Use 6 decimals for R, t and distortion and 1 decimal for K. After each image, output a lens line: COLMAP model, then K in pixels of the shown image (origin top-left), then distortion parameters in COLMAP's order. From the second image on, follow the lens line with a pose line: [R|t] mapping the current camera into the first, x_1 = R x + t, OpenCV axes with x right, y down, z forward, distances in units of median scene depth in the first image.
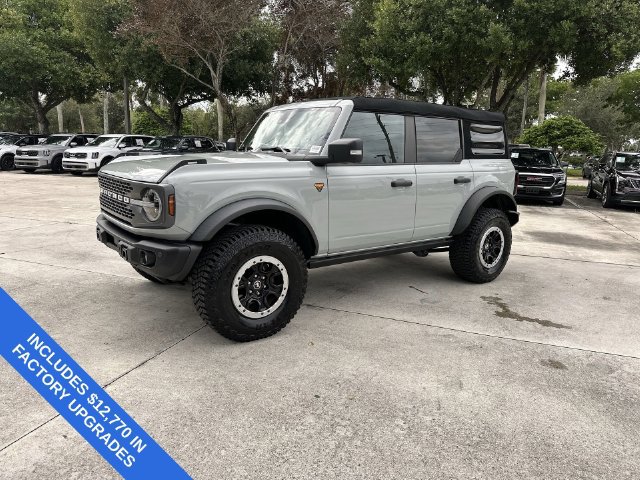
lens RADIAL K [[450.0, 0, 320.0], [0, 450.0, 240.0], [0, 0, 1]] dist [0.037106, -0.045379]
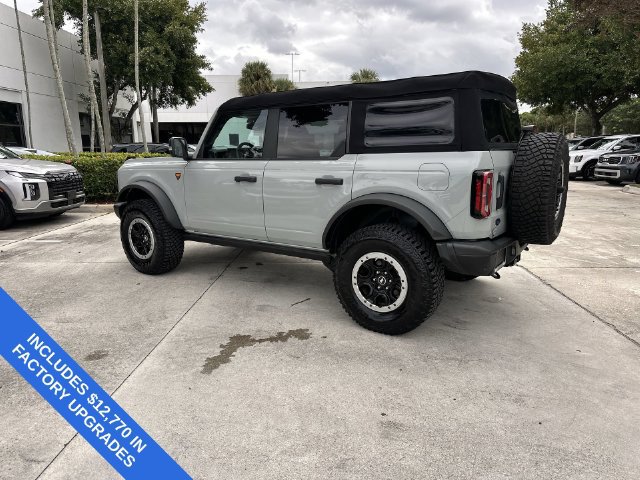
lens RADIAL K [[450.0, 0, 320.0], [0, 450.0, 240.0], [0, 0, 1]] dist [0.037106, -0.045379]
pose [[0.306840, 0.155836, -0.938916, 1.032161], [-0.167224, 0.979985, 0.108004, -0.110300], [0.936955, 0.123869, 0.326758, 0.726303]]
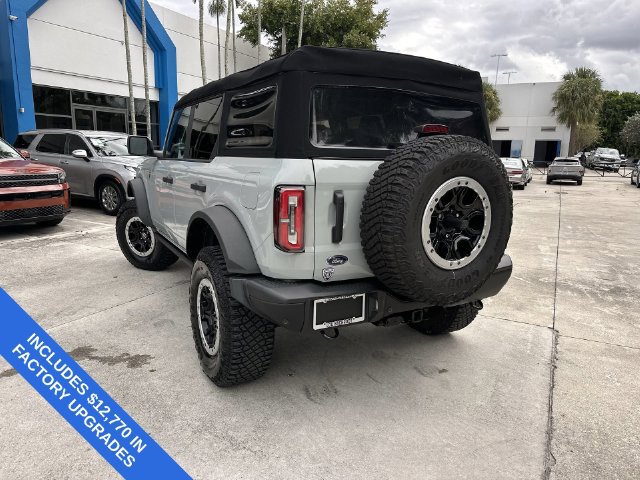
lens RADIAL K [[458.0, 0, 326.2], [0, 458.0, 232.2], [0, 0, 1]] dist [0.001904, -0.002055]
pose [[-0.126452, 0.134970, -0.982748, 0.935234], [-0.218792, 0.962507, 0.160343, -0.211552], [0.967543, 0.235293, -0.092181, 1.226203]]
